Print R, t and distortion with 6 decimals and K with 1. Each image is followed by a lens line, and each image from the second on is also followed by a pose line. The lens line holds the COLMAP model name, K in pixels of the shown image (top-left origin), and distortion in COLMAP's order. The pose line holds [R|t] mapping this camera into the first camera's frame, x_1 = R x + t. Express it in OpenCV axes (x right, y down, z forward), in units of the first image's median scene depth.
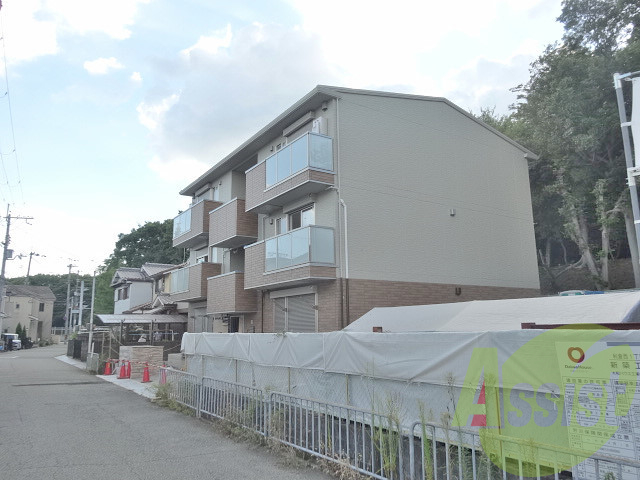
lens RADIAL K [[473.0, 0, 319.0], [0, 473.0, 239.6], [0, 0, 1]] dist [-0.004445, -0.000432]
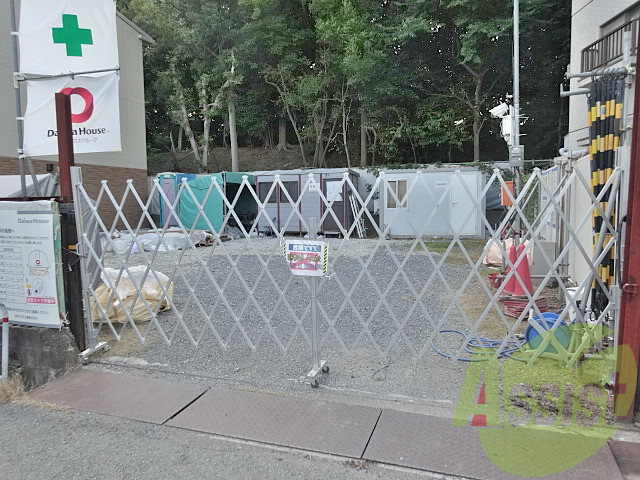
lens RADIAL K [[473.0, 0, 320.3], [0, 473.0, 242.5], [0, 0, 1]] dist [-0.004445, -0.000432]
pose [[0.792364, -0.043433, 0.608501, 0.111817], [-0.115151, 0.968884, 0.219100, -0.017333], [-0.599083, -0.243676, 0.762707, -0.113123]]
